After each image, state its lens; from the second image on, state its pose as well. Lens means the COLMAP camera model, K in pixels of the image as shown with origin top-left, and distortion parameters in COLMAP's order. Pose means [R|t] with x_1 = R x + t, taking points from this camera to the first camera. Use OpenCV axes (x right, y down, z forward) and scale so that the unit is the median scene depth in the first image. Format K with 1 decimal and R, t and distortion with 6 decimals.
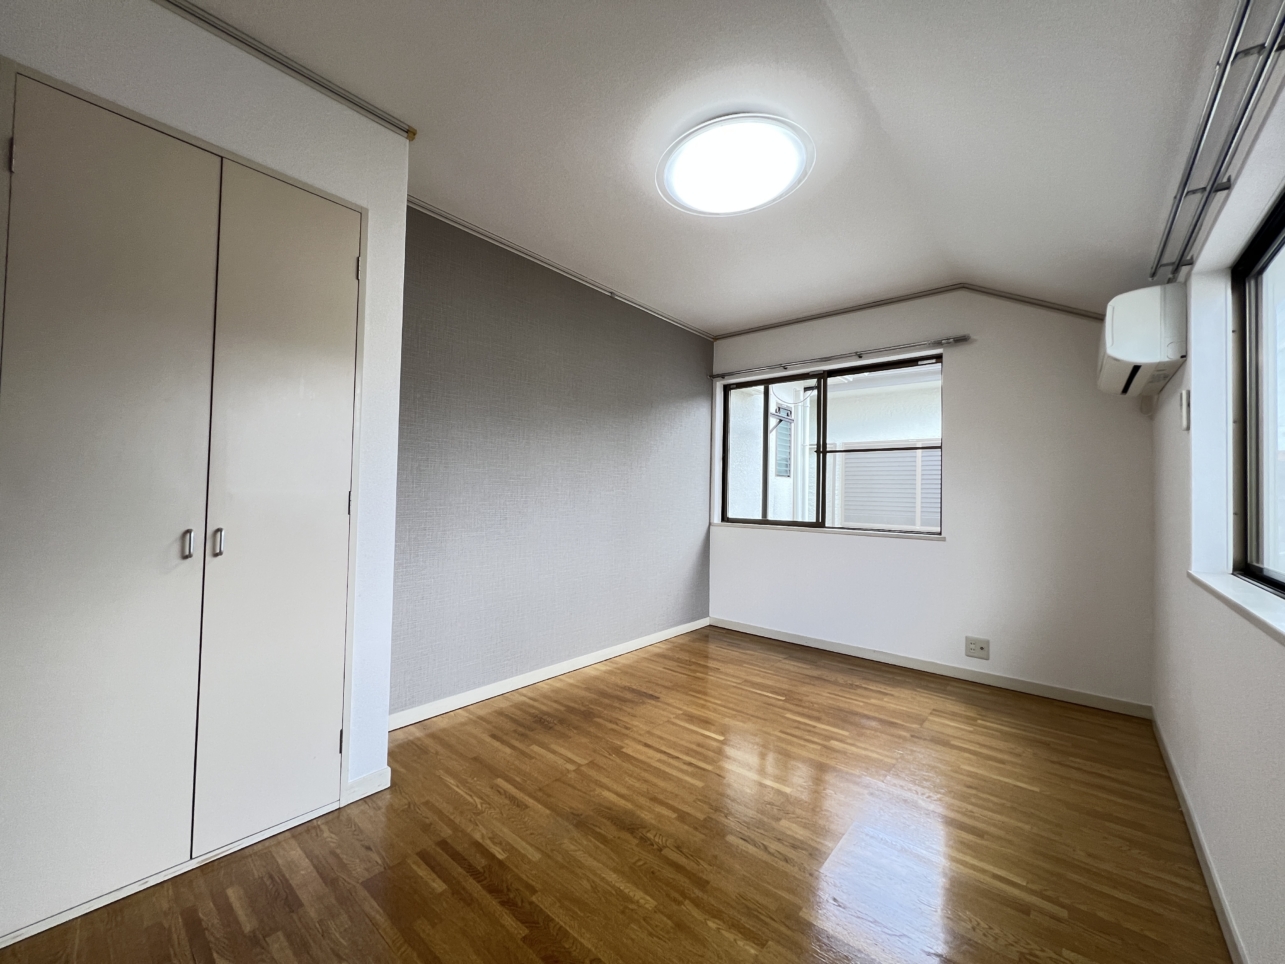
lens RADIAL K [[511.0, 0, 642.9], [0, 511.0, 481.0], [0, 0, 1]] dist [0.003363, -0.000507]
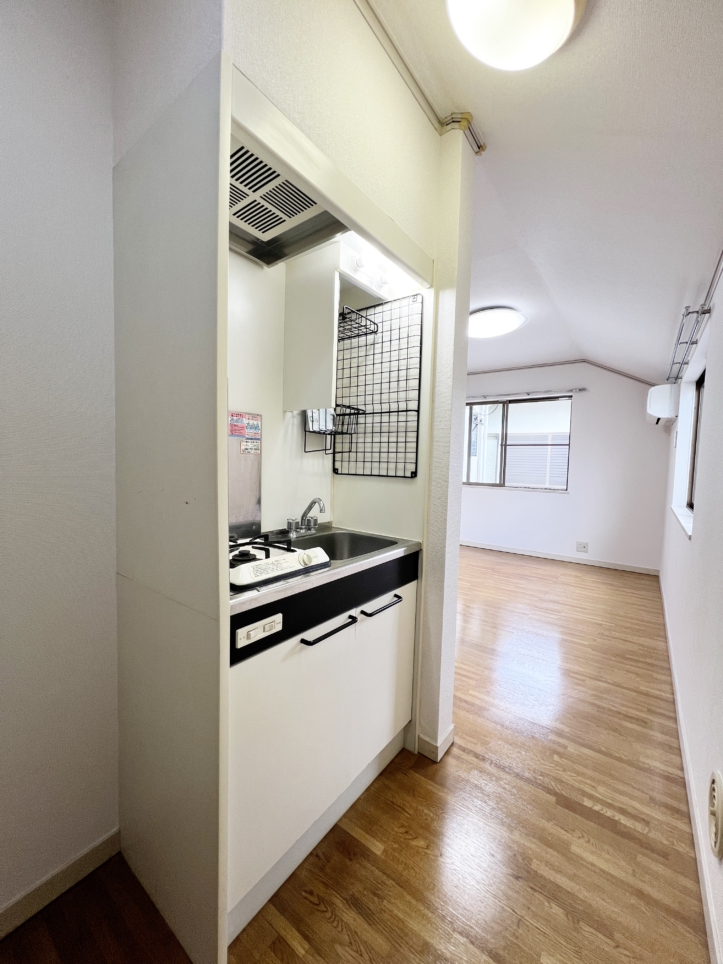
lens RADIAL K [[383.3, 0, 361.8], [0, 383.3, 481.8], [0, 0, 1]] dist [0.003363, -0.000507]
pose [[0.997617, -0.000876, 0.068983, -0.301317], [-0.004940, 0.996446, 0.084088, -0.048252], [-0.068811, -0.084228, 0.994068, -0.400713]]
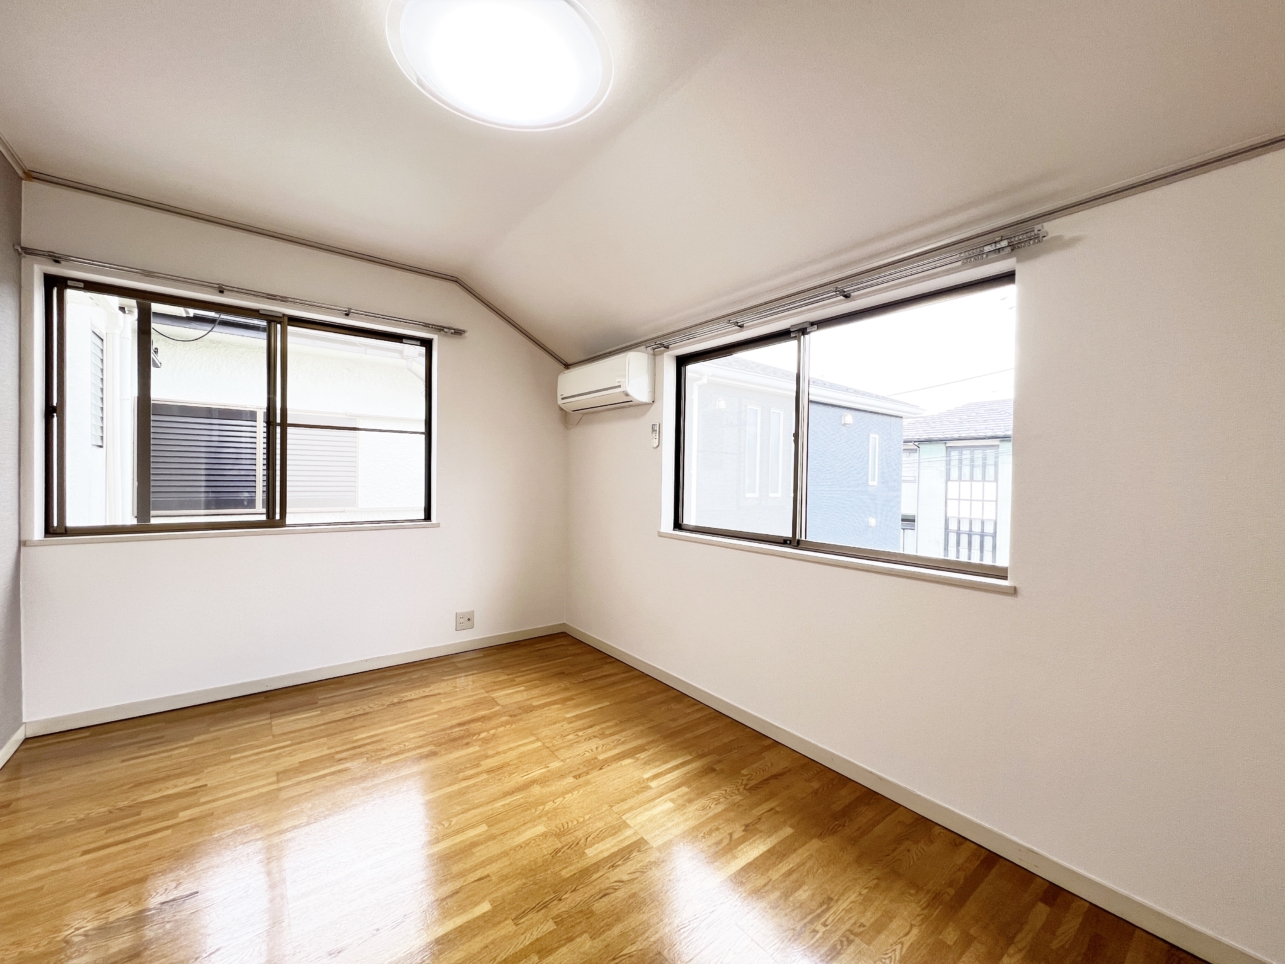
lens RADIAL K [[511.0, 0, 644.6], [0, 511.0, 483.2], [0, 0, 1]] dist [0.003363, -0.000507]
pose [[0.200208, -0.032865, 0.979202, -0.326240], [-0.038957, 0.998380, 0.041474, -0.028587], [-0.978979, -0.046450, 0.198603, 0.403651]]
